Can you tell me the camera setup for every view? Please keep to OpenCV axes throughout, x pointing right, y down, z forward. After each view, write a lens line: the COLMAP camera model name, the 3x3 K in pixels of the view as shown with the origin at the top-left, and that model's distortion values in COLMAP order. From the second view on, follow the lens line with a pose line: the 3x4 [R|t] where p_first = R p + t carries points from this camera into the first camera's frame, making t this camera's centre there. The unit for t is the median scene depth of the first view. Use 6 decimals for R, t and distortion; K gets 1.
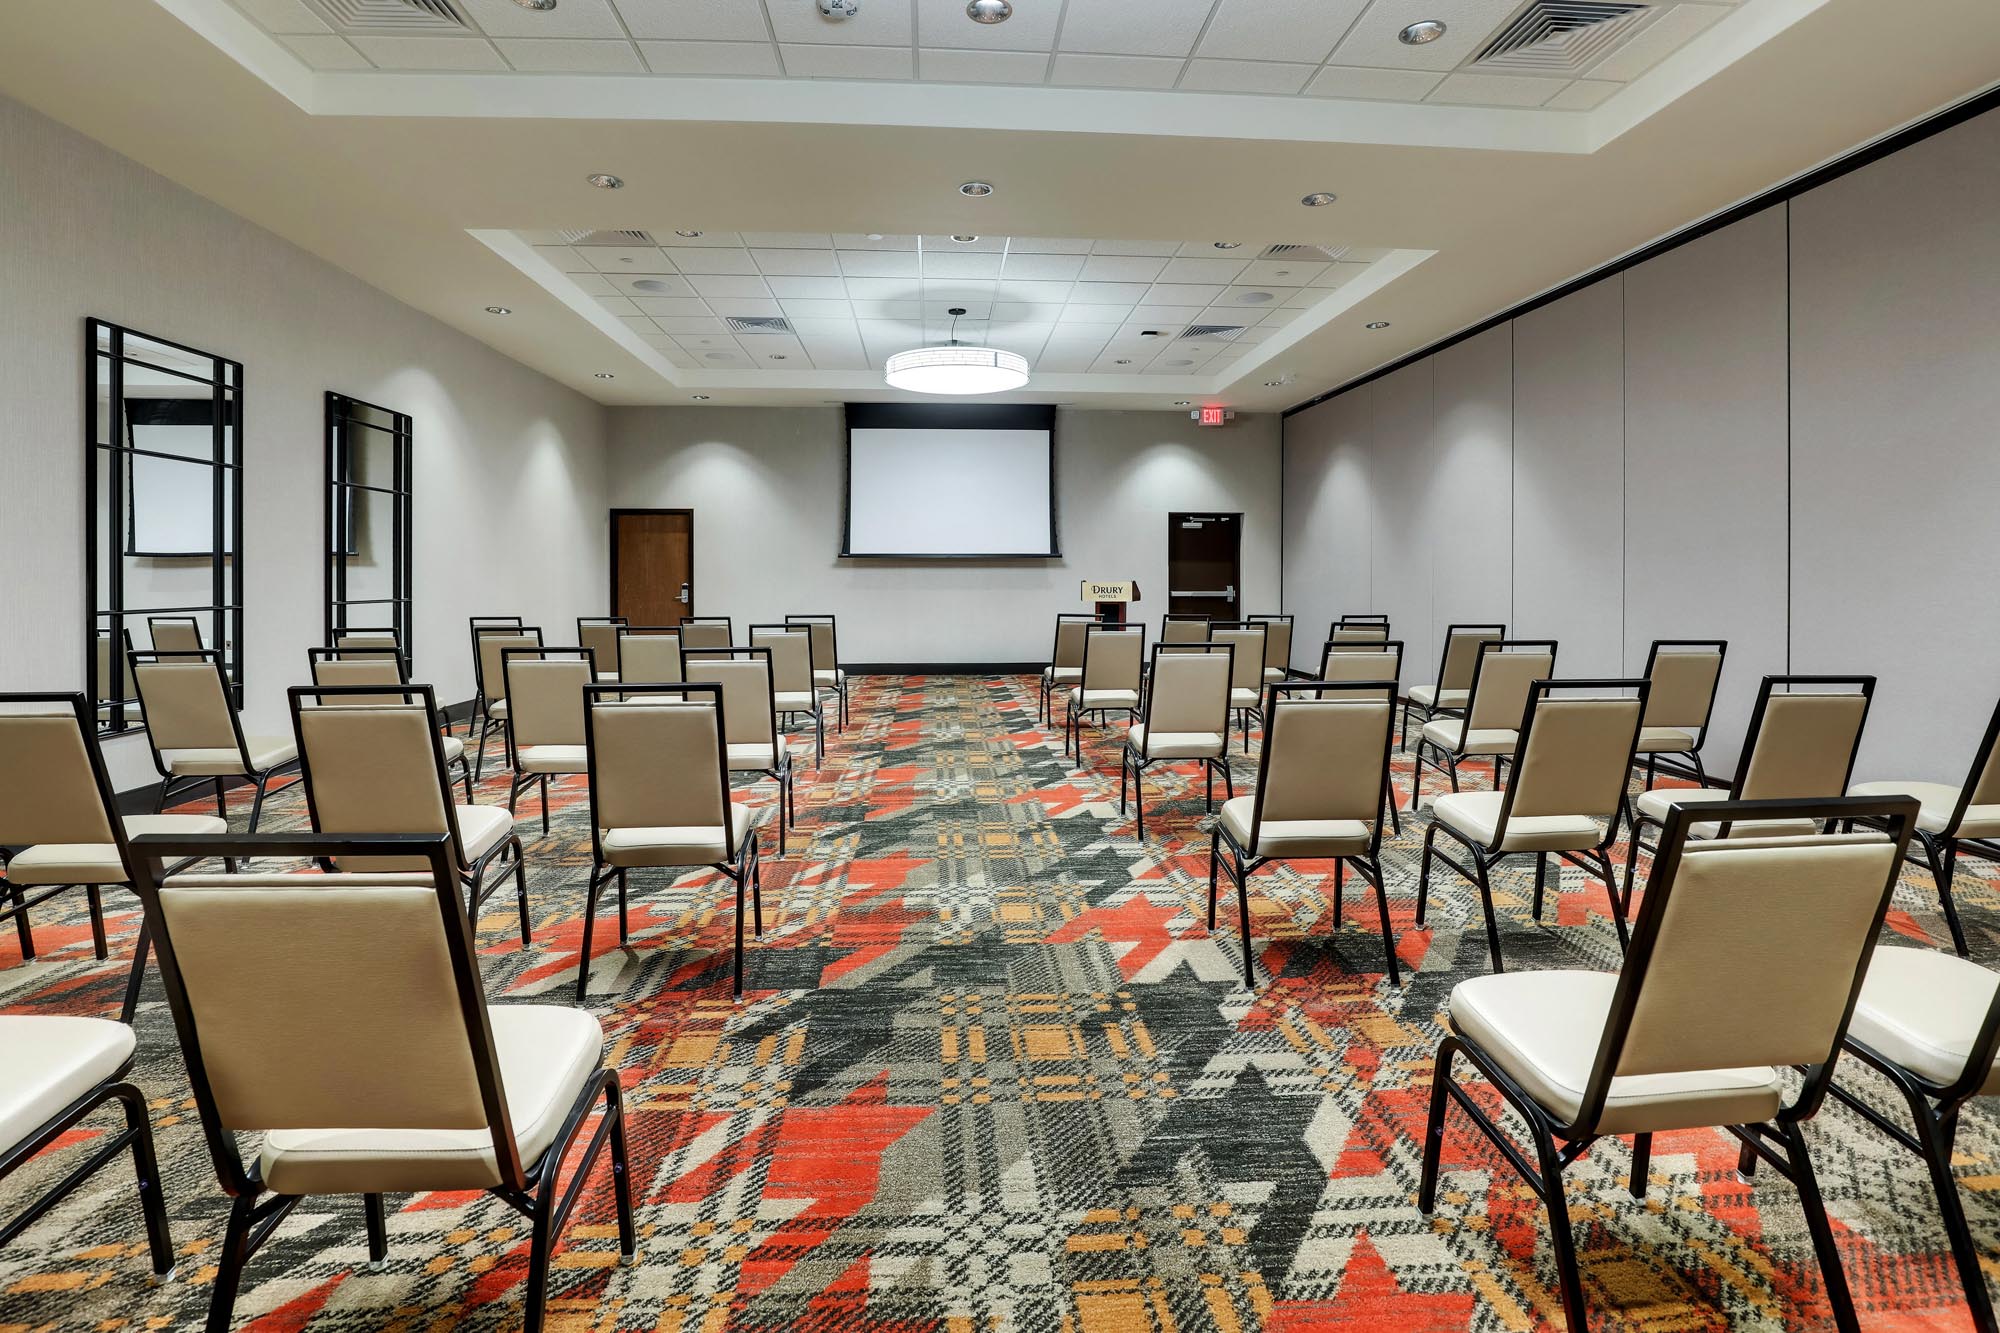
lens RADIAL K [[934.8, 0, 983.5], [0, 934.8, 566.8], [0, 0, 1]] dist [-0.023093, -0.000425]
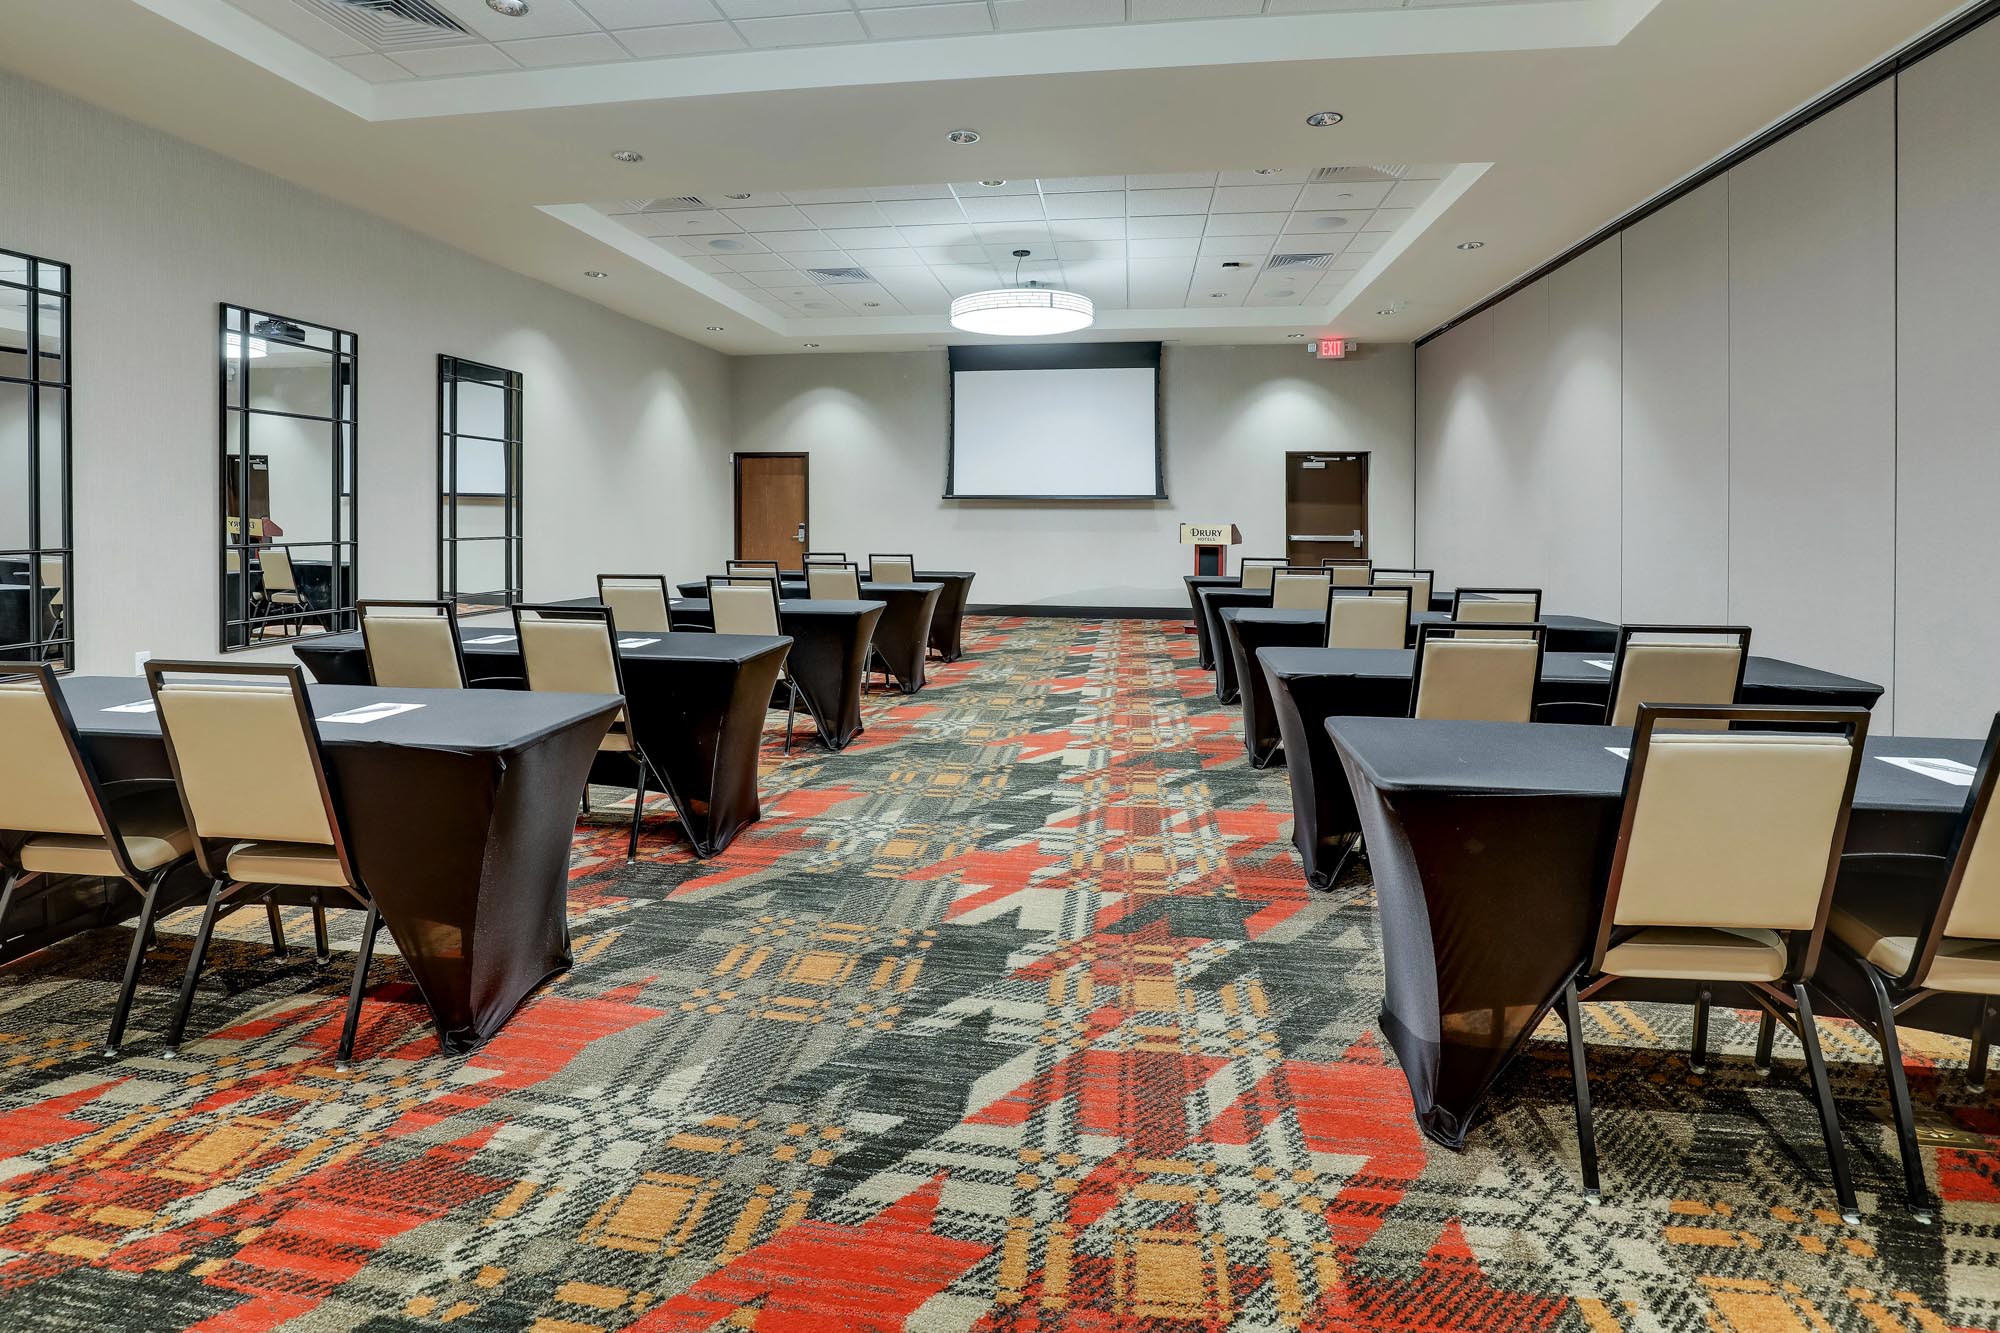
lens RADIAL K [[951.0, 0, 989.1], [0, 951.0, 505.3], [0, 0, 1]] dist [-0.024023, 0.001270]
pose [[0.978359, 0.002617, -0.206900, 0.181402], [-0.002892, 0.999995, -0.001024, -0.003516], [0.206896, 0.001600, 0.978362, -0.001207]]
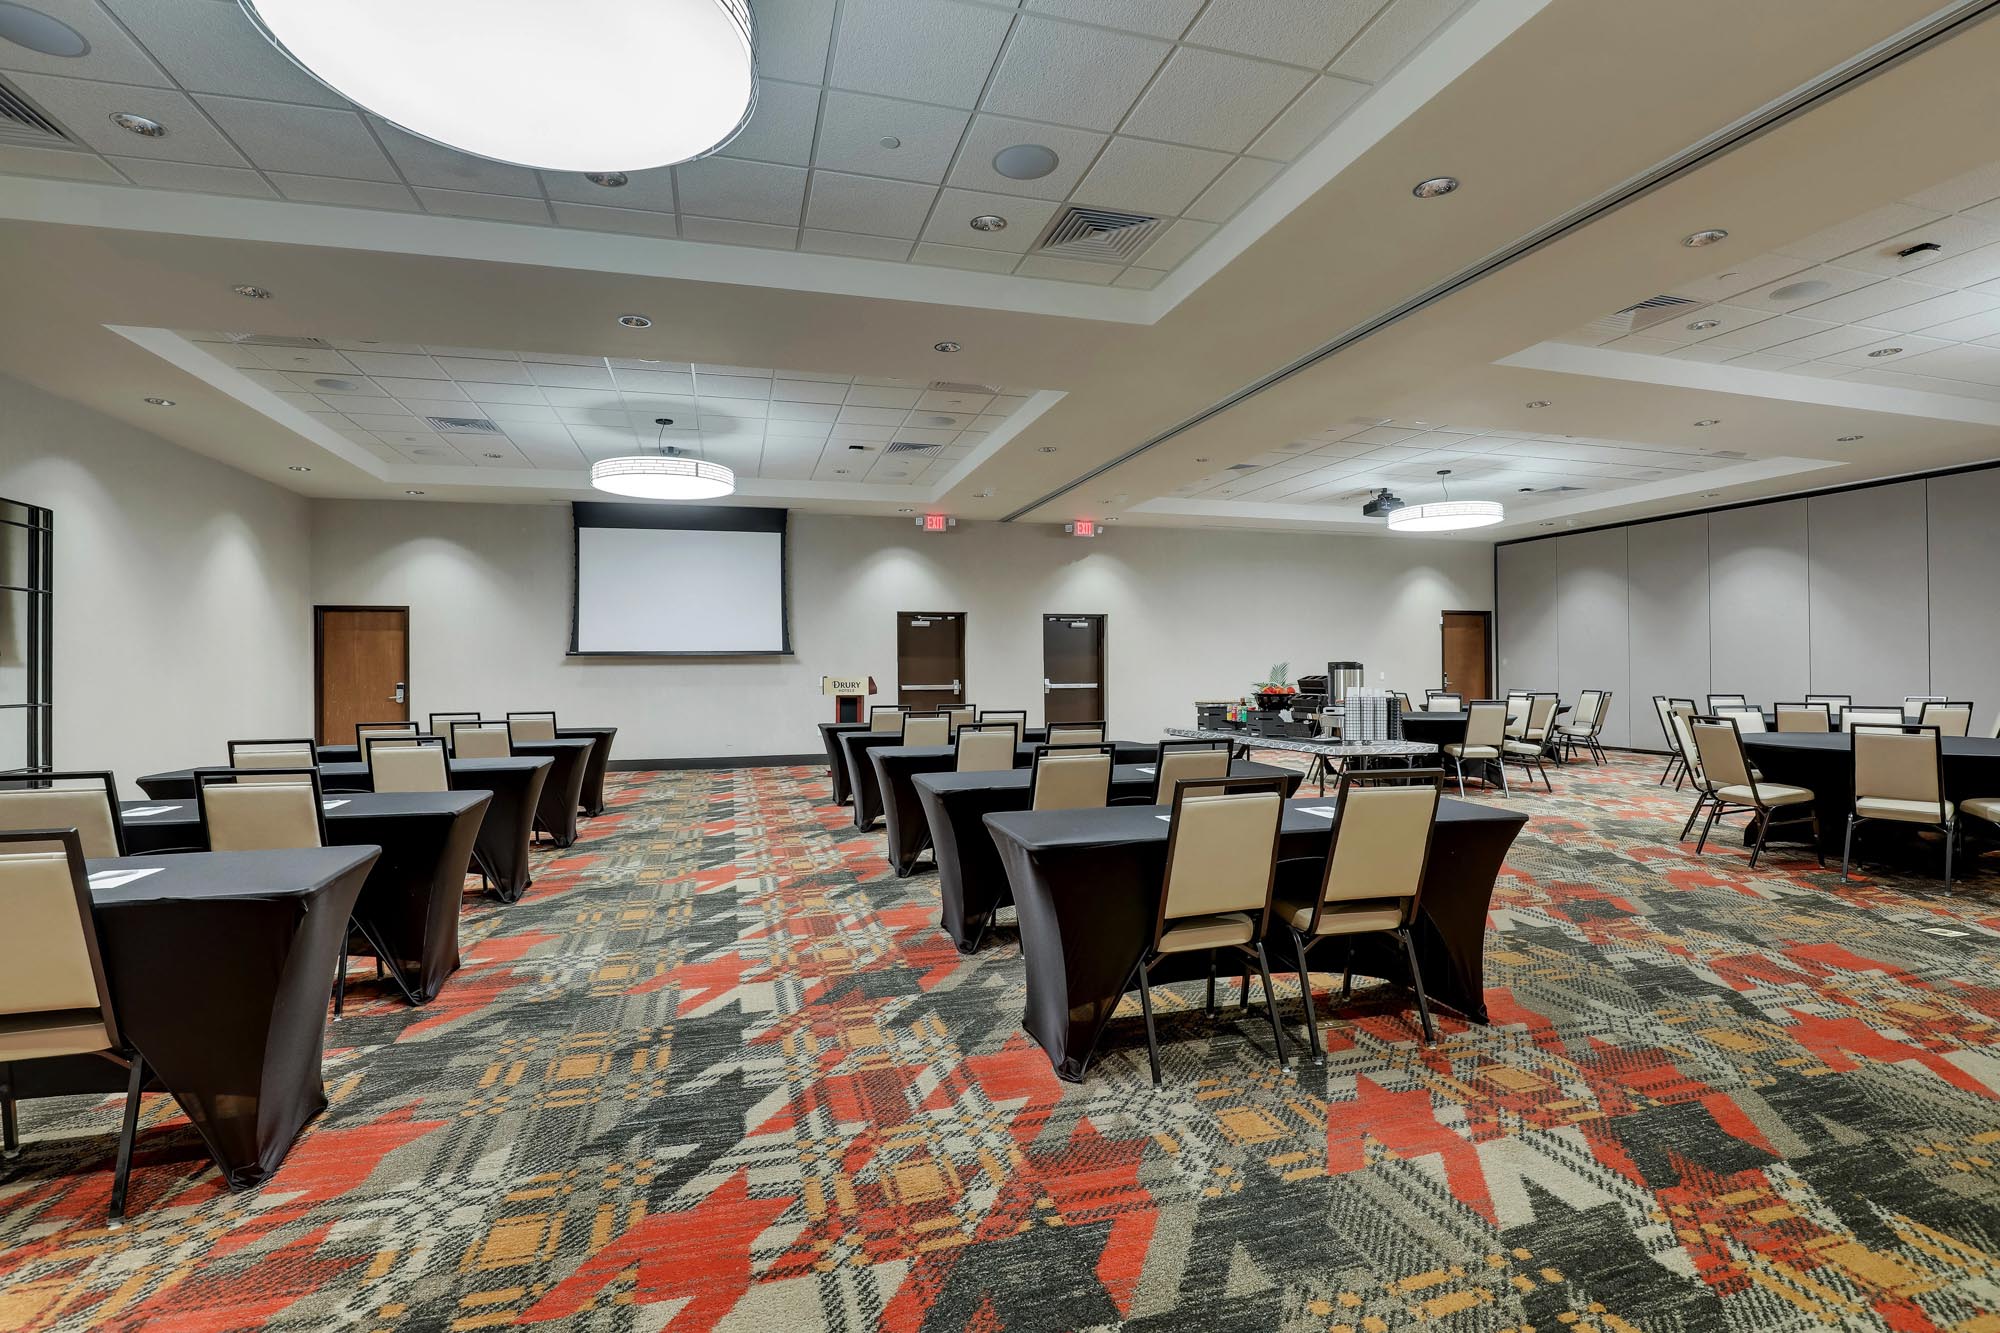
lens RADIAL K [[931.8, 0, 984.2], [0, 931.8, 649.6], [0, 0, 1]] dist [-0.035881, 0.008202]
pose [[0.978030, -0.004148, 0.208422, 0.128711], [0.006385, 0.999929, -0.010062, -0.005830], [-0.208366, 0.011172, 0.977987, -0.108905]]
